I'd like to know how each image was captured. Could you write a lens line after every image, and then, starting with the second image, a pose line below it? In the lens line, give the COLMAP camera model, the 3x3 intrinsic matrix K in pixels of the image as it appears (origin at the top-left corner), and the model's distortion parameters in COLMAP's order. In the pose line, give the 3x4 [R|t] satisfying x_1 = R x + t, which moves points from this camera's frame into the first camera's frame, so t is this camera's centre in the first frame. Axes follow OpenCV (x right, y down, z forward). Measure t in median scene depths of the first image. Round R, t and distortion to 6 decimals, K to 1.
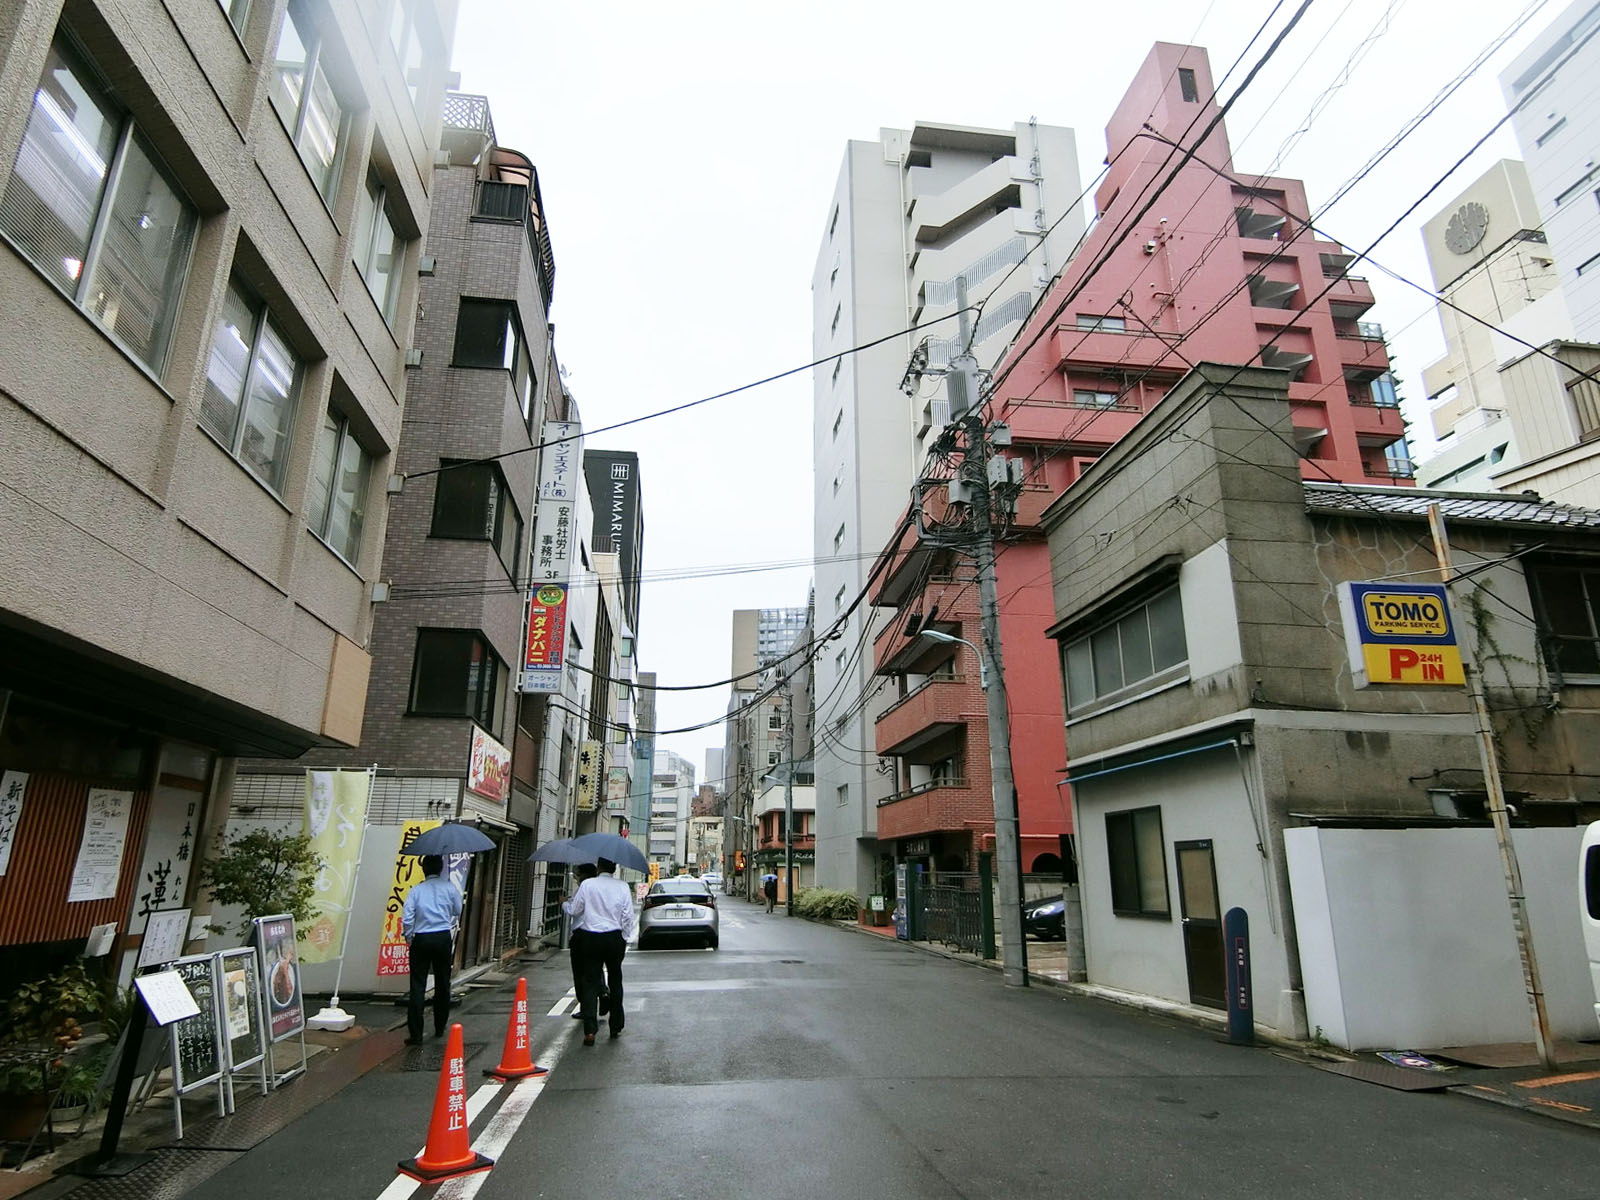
lens RADIAL K [[905.2, 0, 803.3], [0, 905.2, 601.4], [0, 0, 1]] dist [-0.000978, -0.000987]
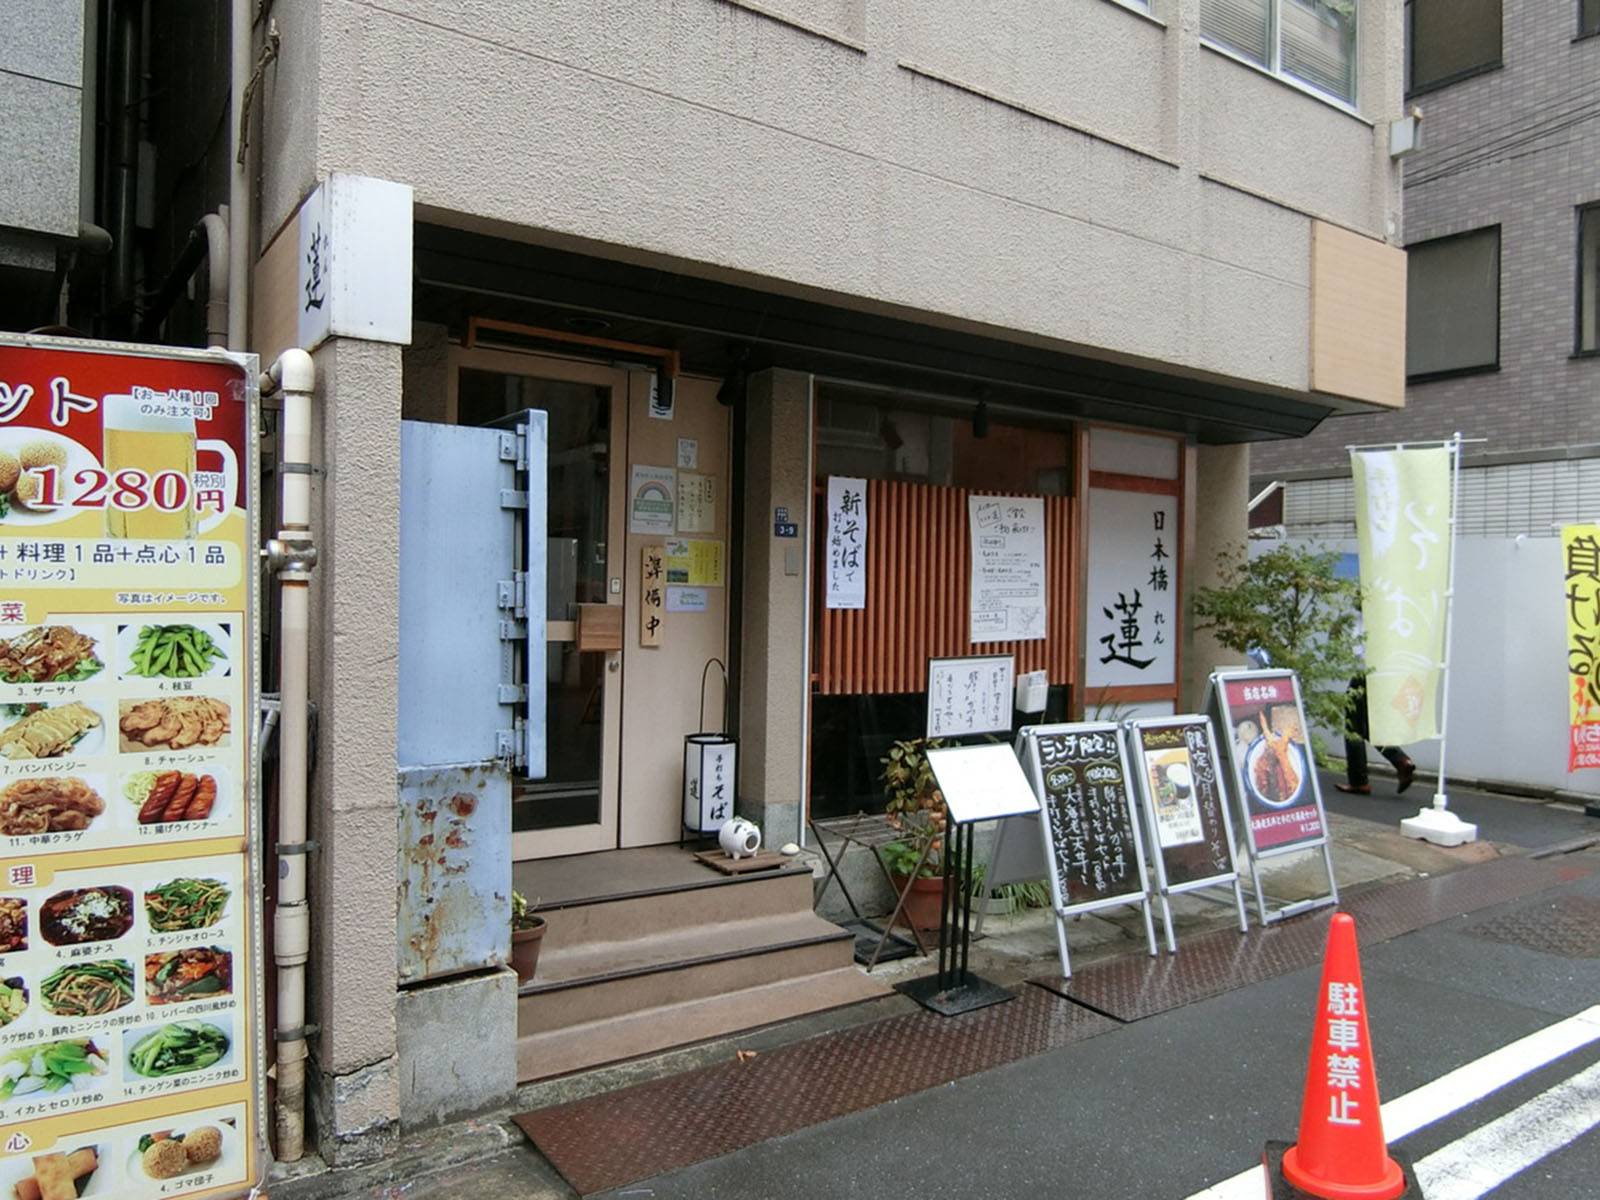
lens RADIAL K [[1276.7, 0, 801.0], [0, 1276.7, 598.6], [0, 0, 1]] dist [-0.009151, -0.000913]
pose [[0.524639, -0.001197, -0.851324, 0.021712], [0.238052, 0.960315, 0.145352, 0.095433], [0.817365, -0.278917, 0.504104, 0.314331]]
